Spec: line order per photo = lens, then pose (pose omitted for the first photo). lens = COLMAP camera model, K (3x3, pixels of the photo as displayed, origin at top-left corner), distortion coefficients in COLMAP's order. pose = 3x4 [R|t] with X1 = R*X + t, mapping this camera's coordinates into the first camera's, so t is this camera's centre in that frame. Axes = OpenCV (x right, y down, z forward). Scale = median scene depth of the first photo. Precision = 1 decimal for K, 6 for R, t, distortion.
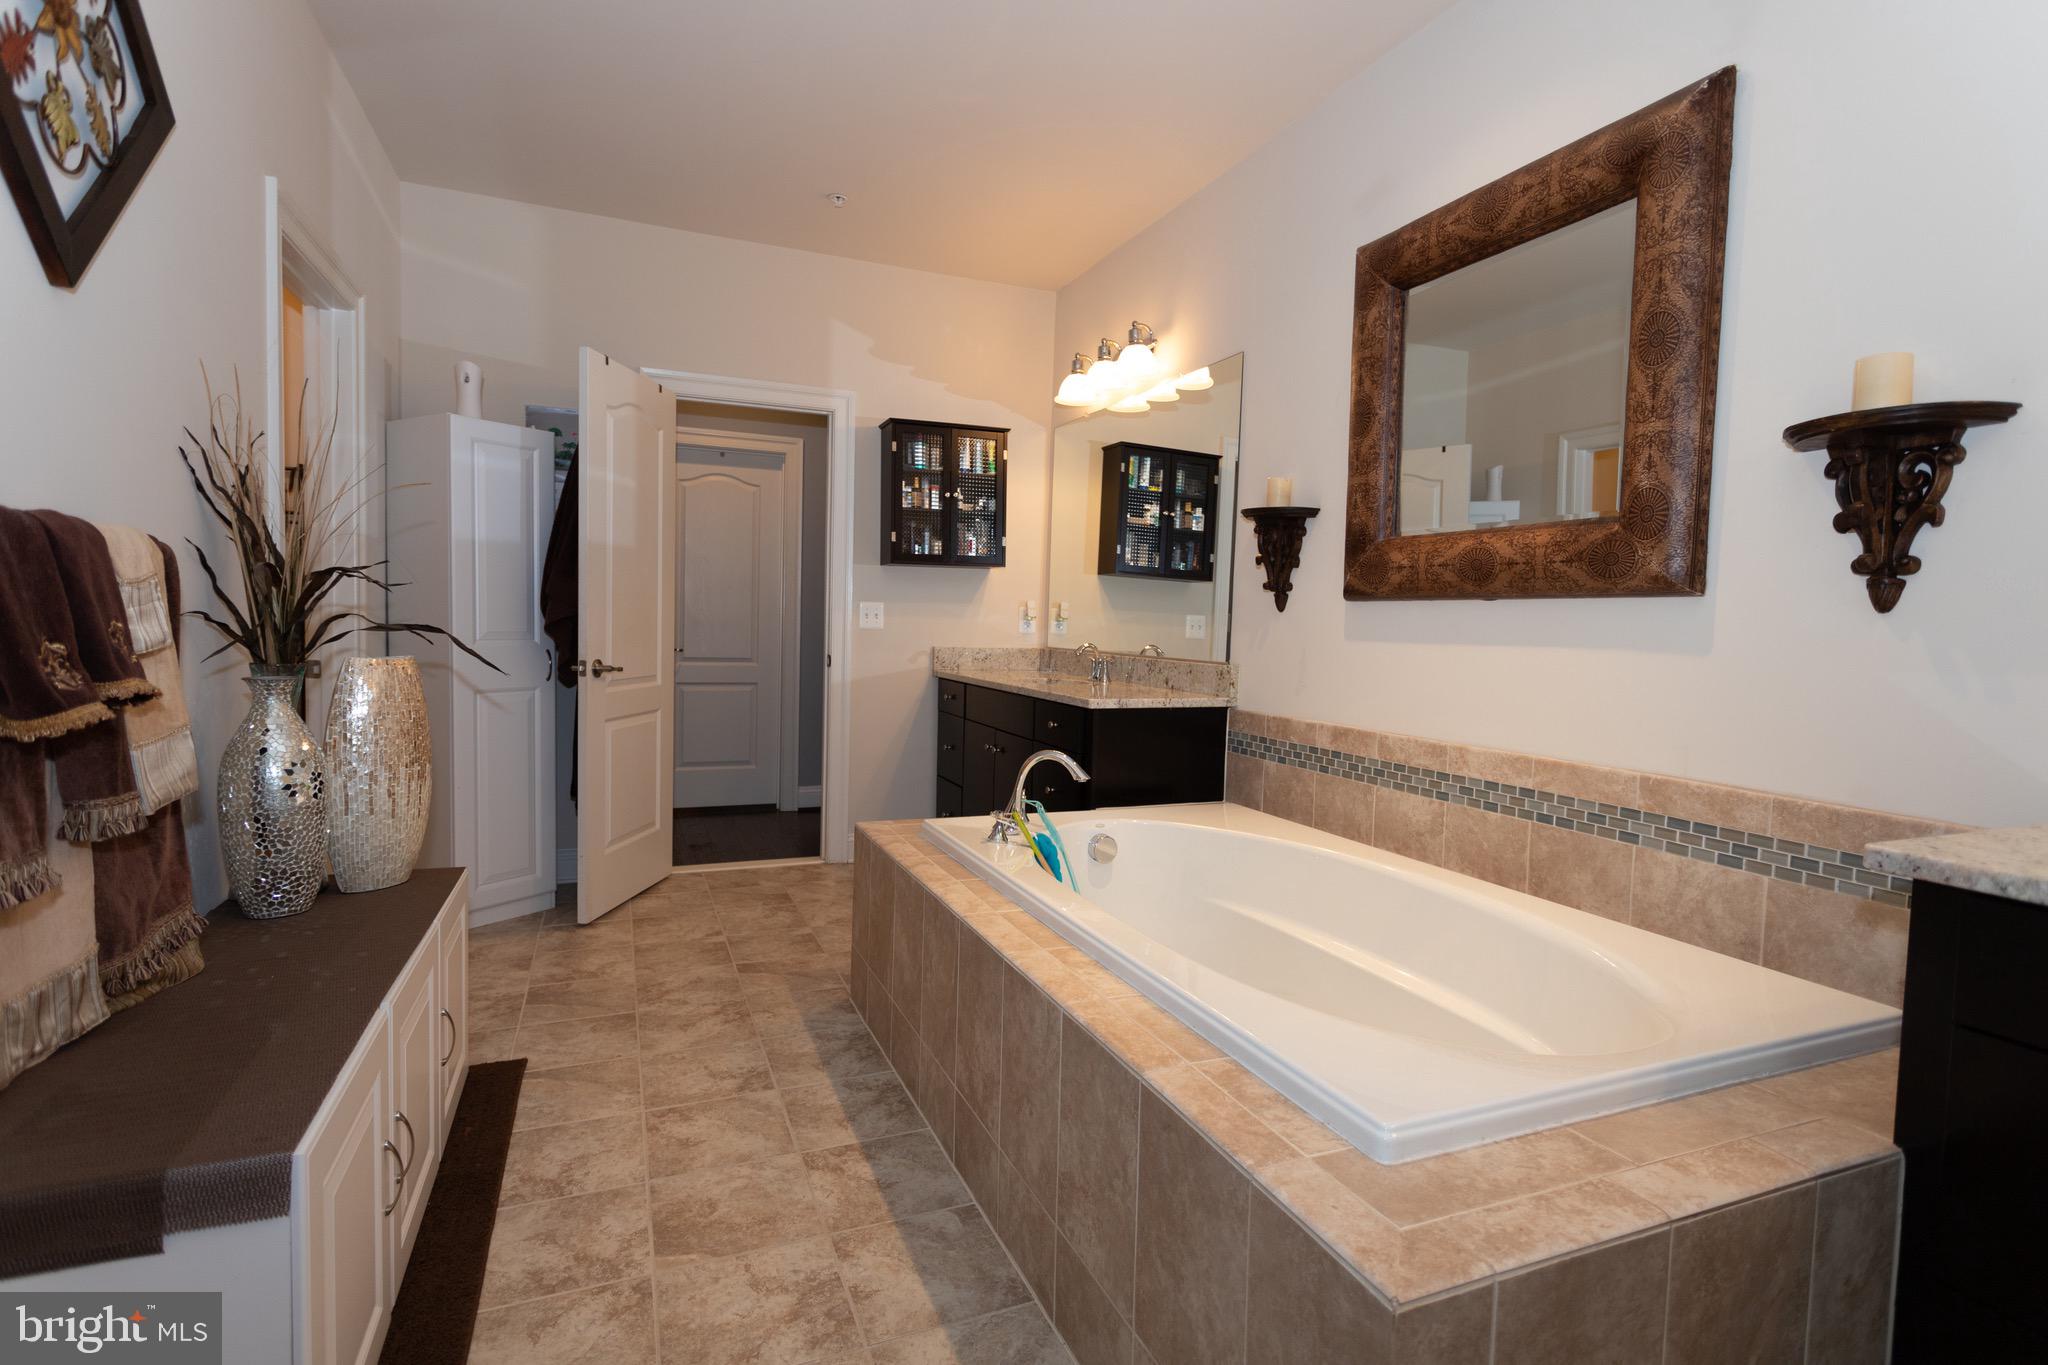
lens RADIAL K [[1000.5, 0, 1029.8], [0, 1000.5, 671.3], [0, 0, 1]] dist [-0.040919, 0.000669]
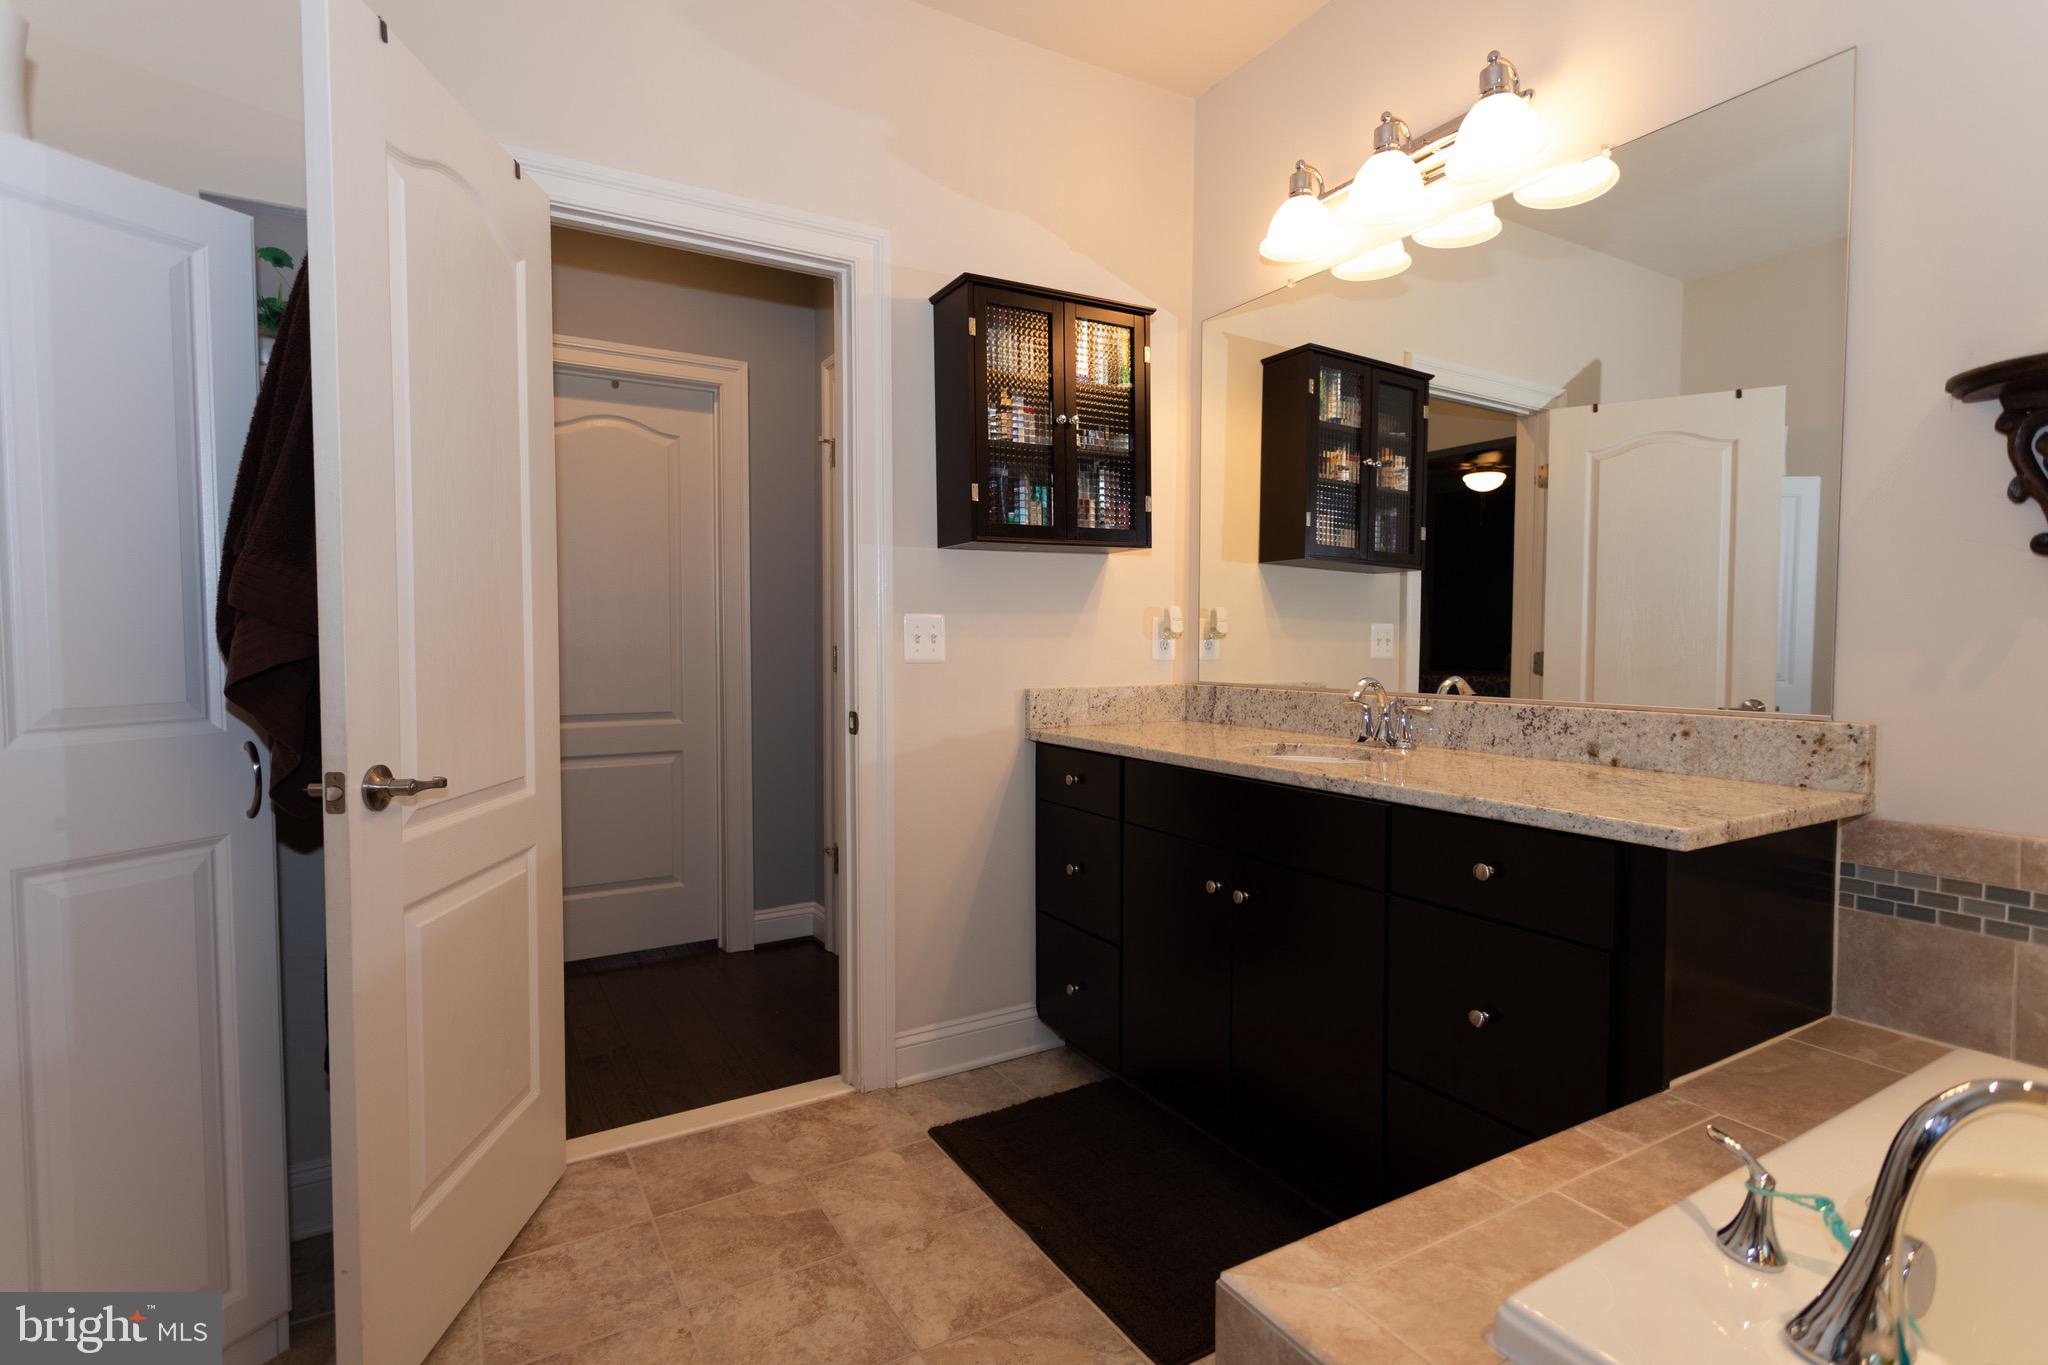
lens RADIAL K [[986.1, 0, 1012.2], [0, 986.1, 670.7], [0, 0, 1]] dist [-0.000614, 0.000163]
pose [[0.991581, -0.032116, 0.125443, -0.184258], [0.034392, 0.999280, -0.016023, -0.027707], [-0.124838, 0.020202, 0.991971, 0.457732]]
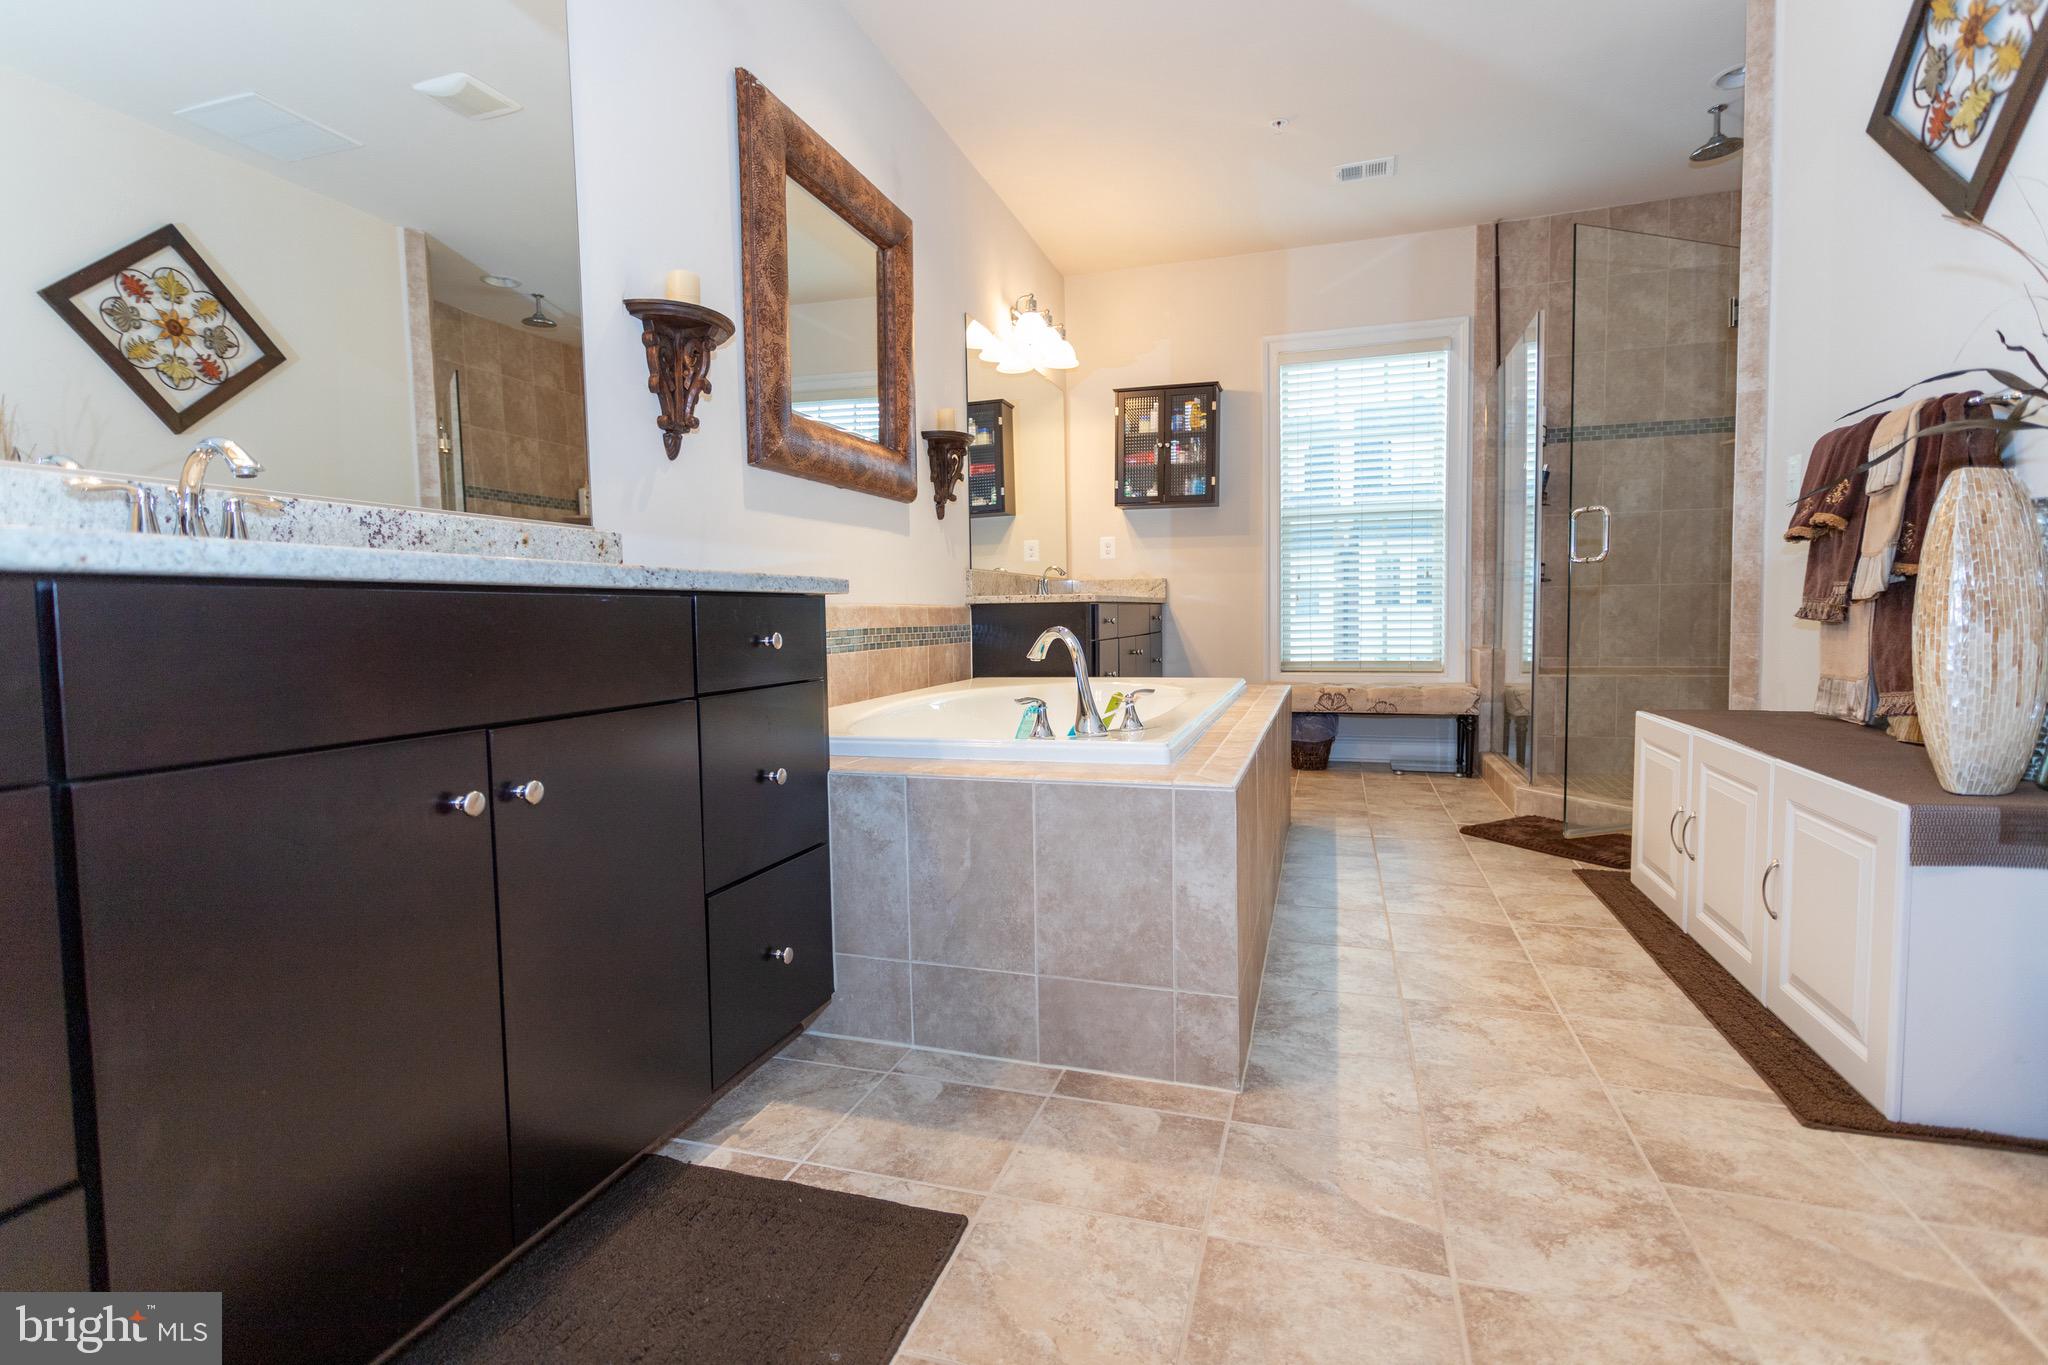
lens RADIAL K [[956.2, 0, 1014.7], [0, 956.2, 668.2], [0, 0, 1]] dist [-0.002716, 0.000030]
pose [[-0.755350, -0.056416, 0.652889, -0.286883], [0.024375, 0.993179, 0.114021, 0.012385], [-0.654868, 0.102040, -0.748823, 0.985240]]
